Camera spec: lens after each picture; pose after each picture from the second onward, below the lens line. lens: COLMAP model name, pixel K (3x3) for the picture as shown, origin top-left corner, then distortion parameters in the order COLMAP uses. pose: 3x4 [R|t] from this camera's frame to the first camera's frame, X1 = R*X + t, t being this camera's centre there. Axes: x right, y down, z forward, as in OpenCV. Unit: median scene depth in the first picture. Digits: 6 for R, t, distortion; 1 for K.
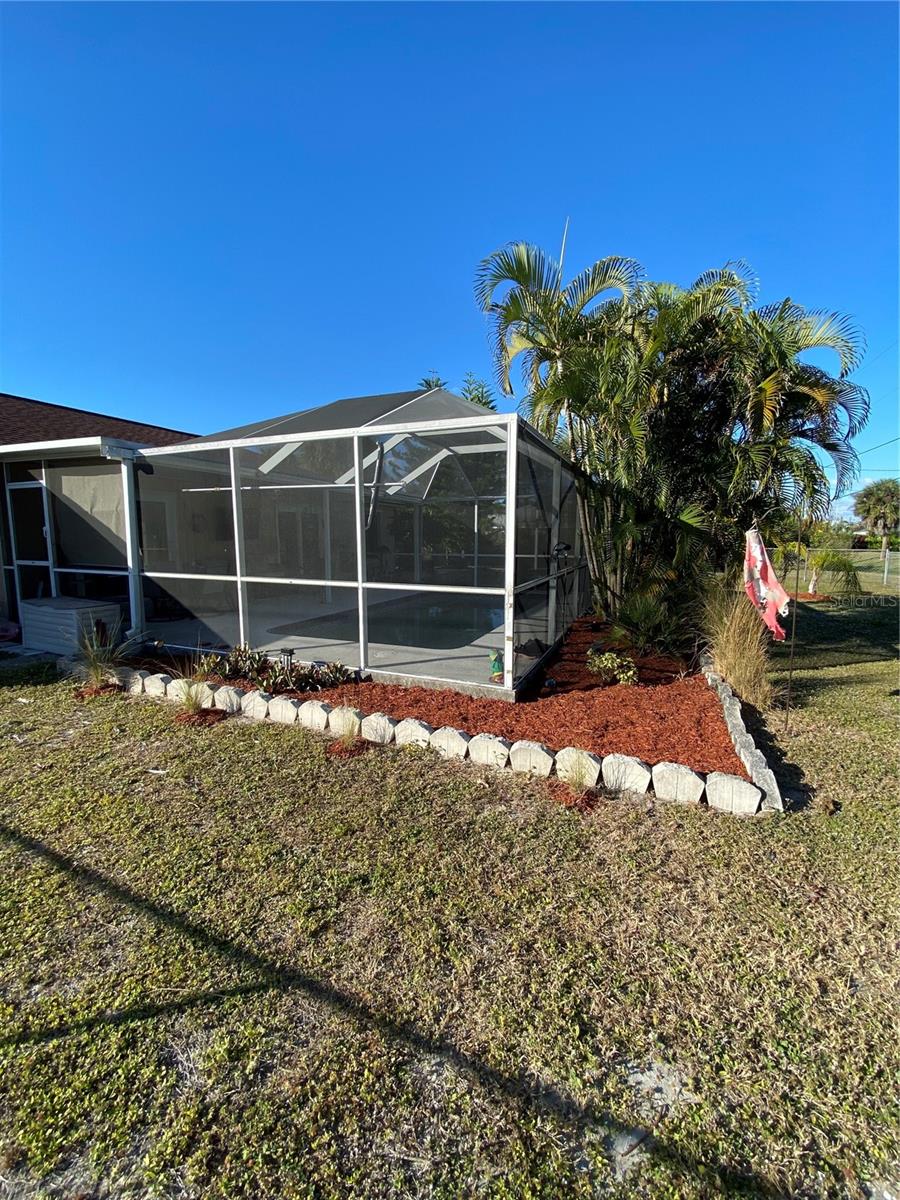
lens RADIAL K [[484.8, 0, 452.1], [0, 484.8, 594.1], [0, 0, 1]] dist [-0.001998, -0.000099]
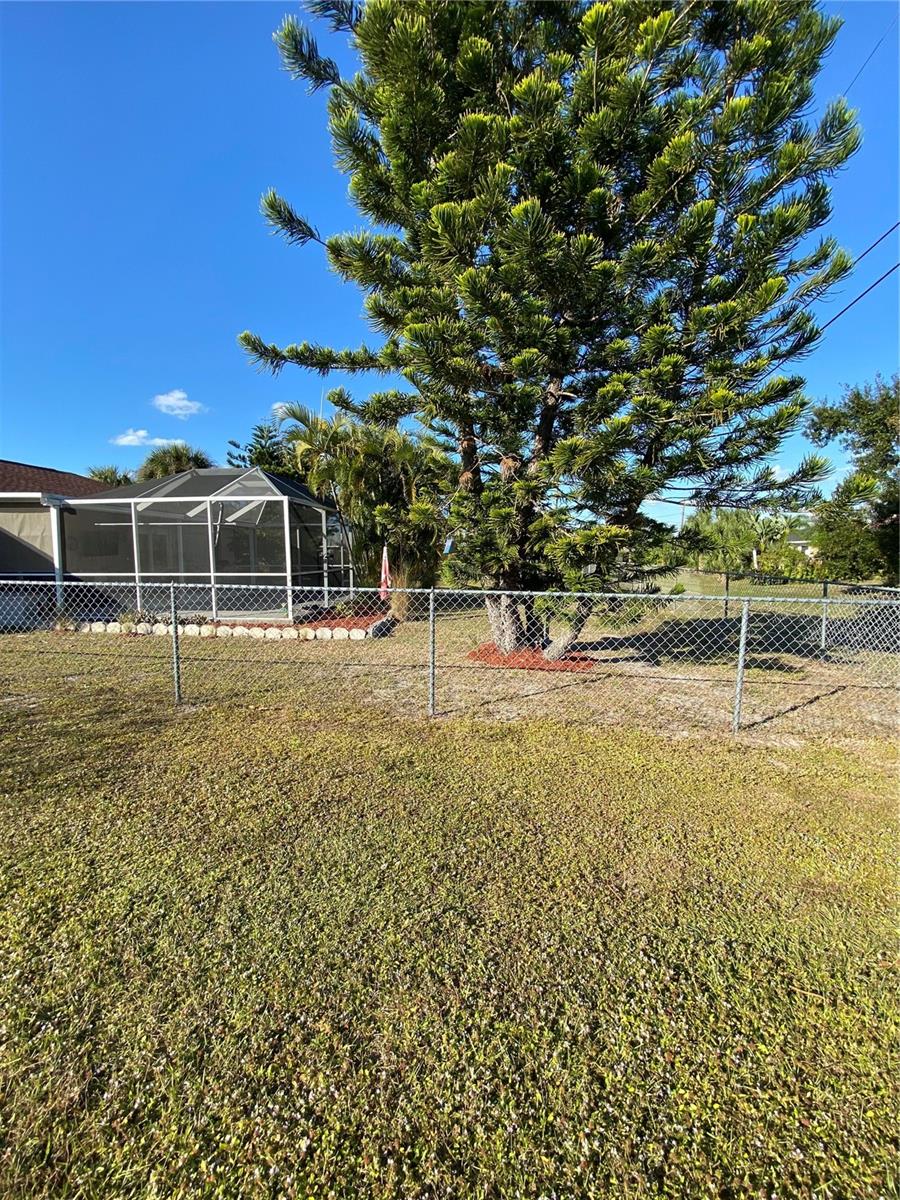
lens RADIAL K [[484.8, 0, 444.7], [0, 484.8, 604.5], [0, 0, 1]] dist [-0.001998, -0.000099]
pose [[0.959071, -0.035980, 0.280871, 0.160011], [0.042523, 0.998947, -0.017235, 0.179444], [-0.279955, 0.028473, 0.959591, -1.159256]]
